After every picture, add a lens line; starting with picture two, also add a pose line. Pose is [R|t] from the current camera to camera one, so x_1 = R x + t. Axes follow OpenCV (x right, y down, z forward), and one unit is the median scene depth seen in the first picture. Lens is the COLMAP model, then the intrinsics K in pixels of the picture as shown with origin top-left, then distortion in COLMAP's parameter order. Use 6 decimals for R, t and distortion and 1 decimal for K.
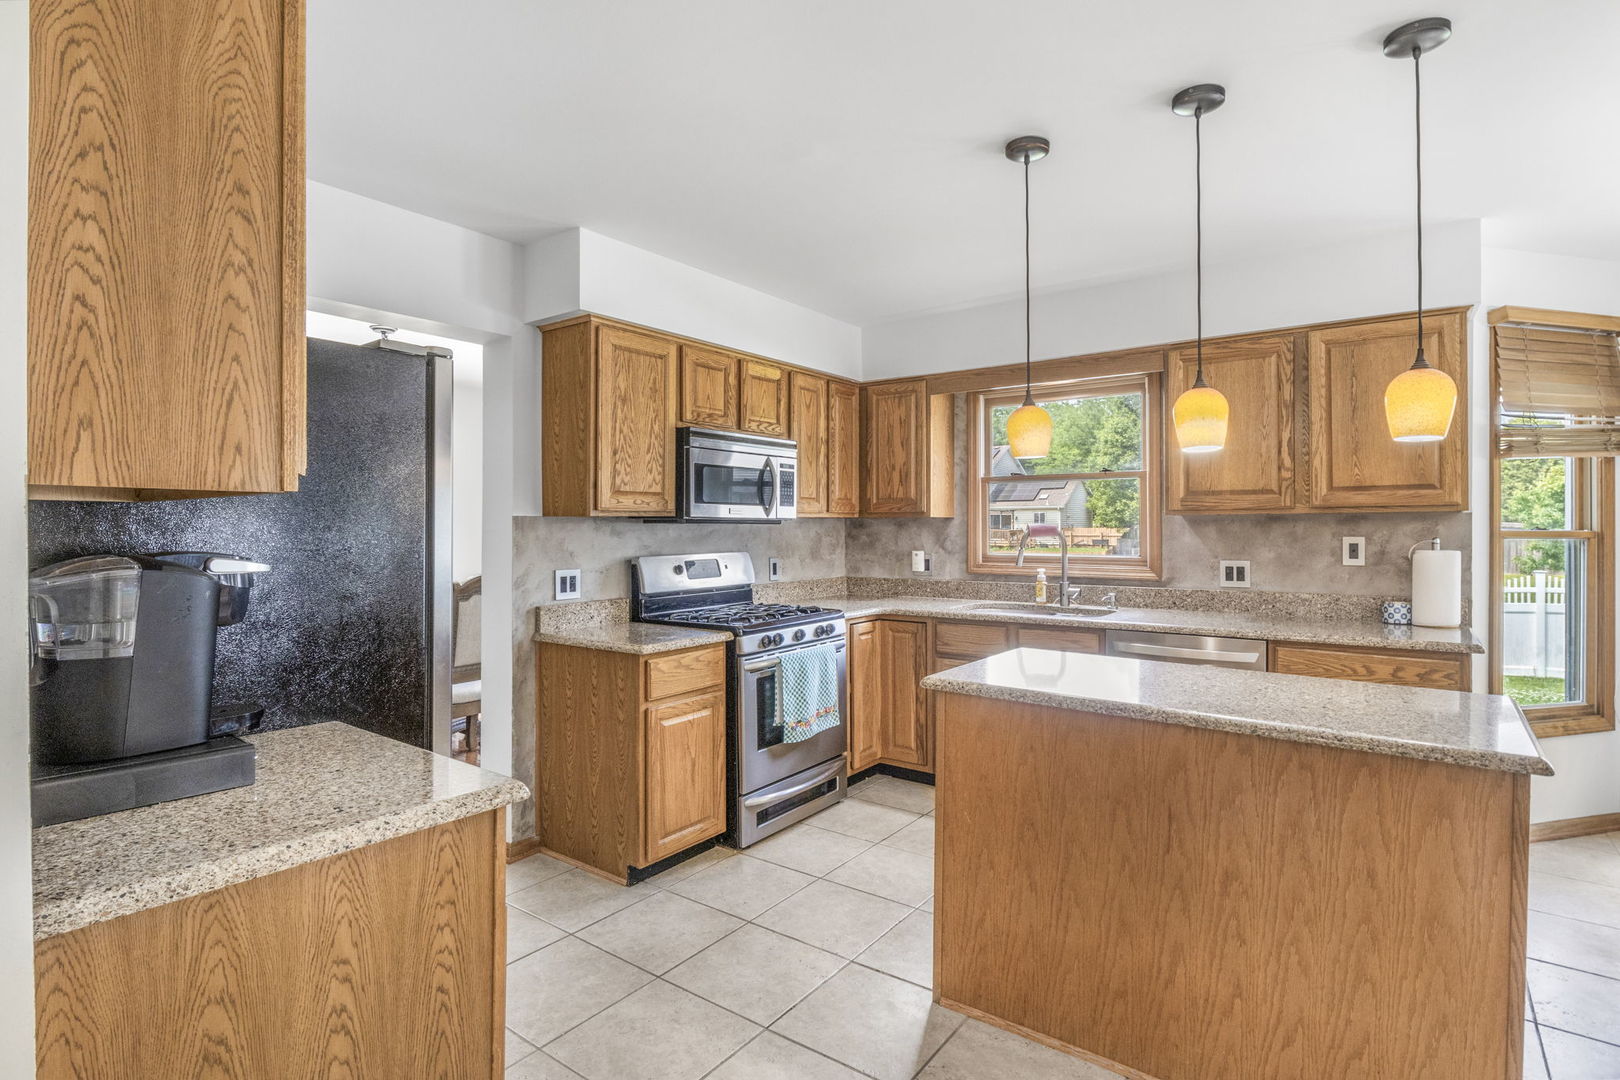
lens RADIAL K [[797.3, 0, 804.9], [0, 797.3, 527.6], [0, 0, 1]] dist [-0.001163, 0.000175]
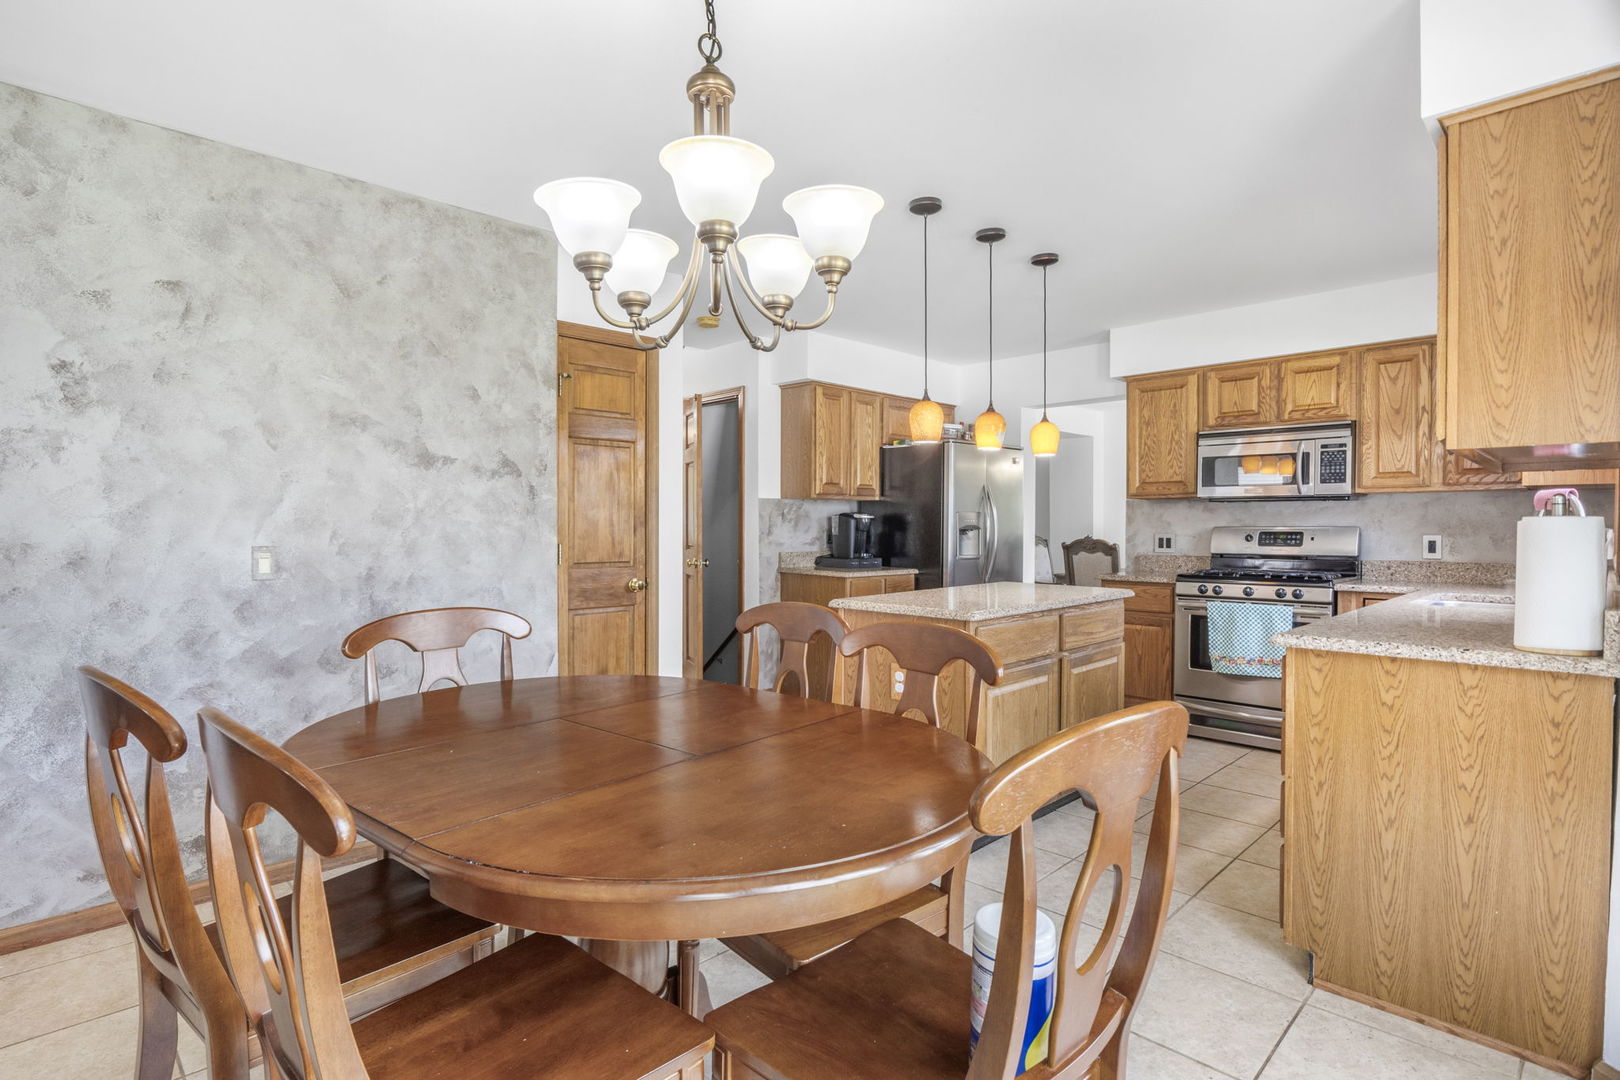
lens RADIAL K [[818.4, 0, 810.0], [0, 818.4, 540.0], [0, 0, 1]] dist [-0.001467, -0.000189]
pose [[-0.131715, 0.021262, -0.991060, 1.359019], [-0.002611, 0.999759, 0.021796, 0.032209], [0.991284, 0.005459, -0.131628, 0.522494]]
